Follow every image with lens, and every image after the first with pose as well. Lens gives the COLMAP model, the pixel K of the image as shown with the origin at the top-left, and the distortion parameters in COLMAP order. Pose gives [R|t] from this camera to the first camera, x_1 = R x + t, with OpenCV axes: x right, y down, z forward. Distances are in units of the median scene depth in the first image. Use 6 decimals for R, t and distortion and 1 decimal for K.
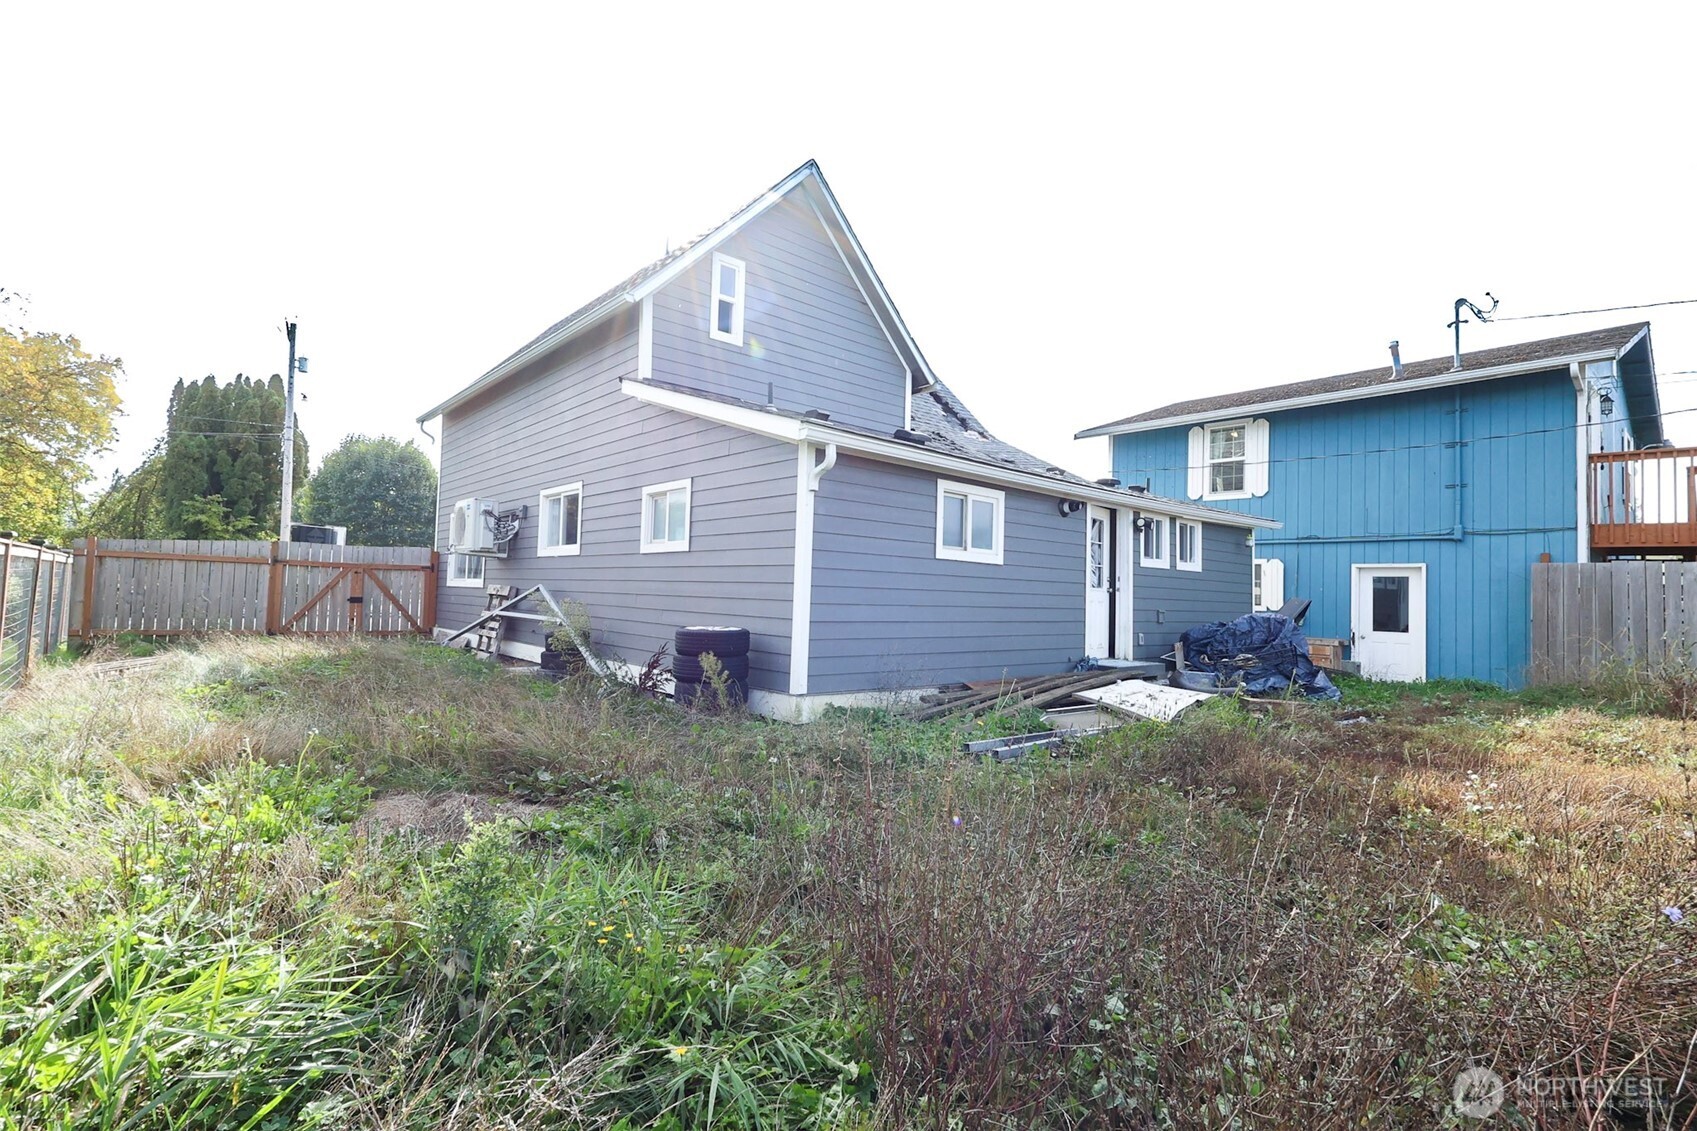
lens RADIAL K [[780.7, 0, 848.5], [0, 780.7, 565.5], [0, 0, 1]] dist [0.000462, 0.000624]
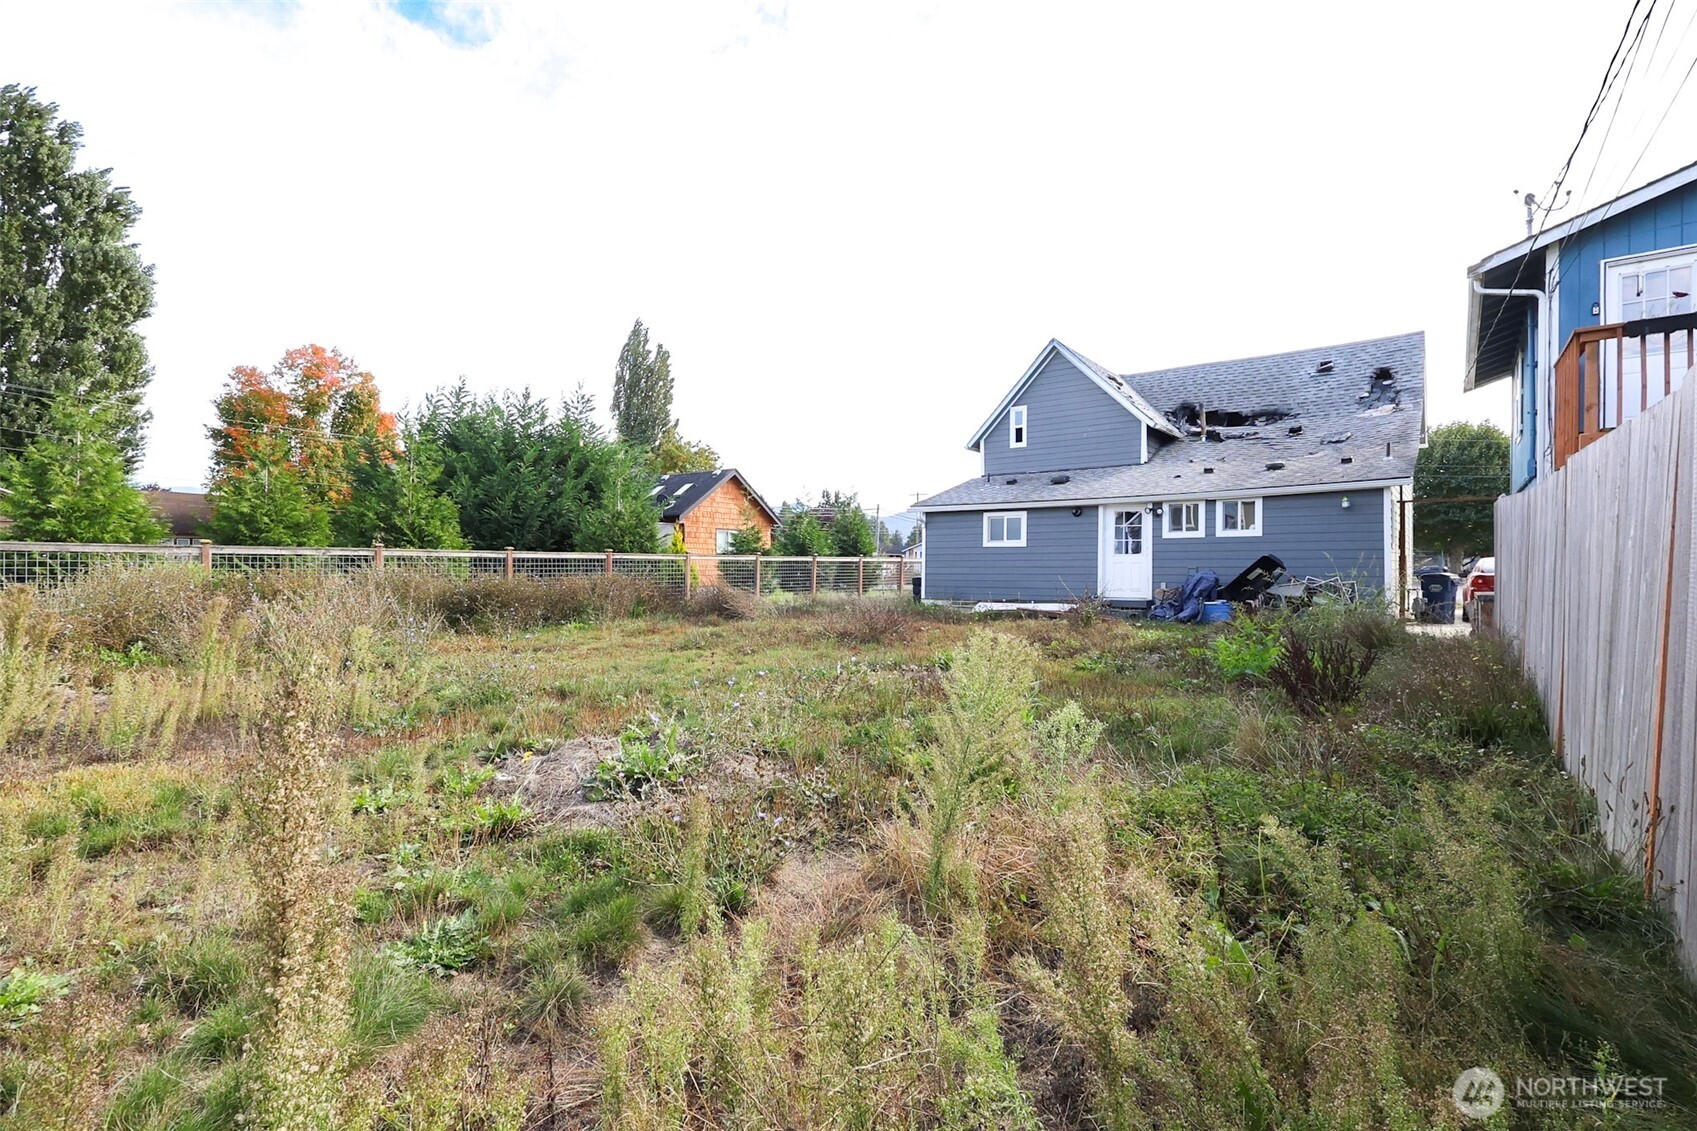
lens RADIAL K [[780.7, 0, 848.5], [0, 780.7, 565.5], [0, 0, 1]] dist [0.000462, 0.000624]
pose [[0.162159, -0.023713, -0.986480, 1.967625], [0.049187, 0.998663, -0.015920, 0.053493], [0.985538, -0.045940, 0.163109, 0.181674]]
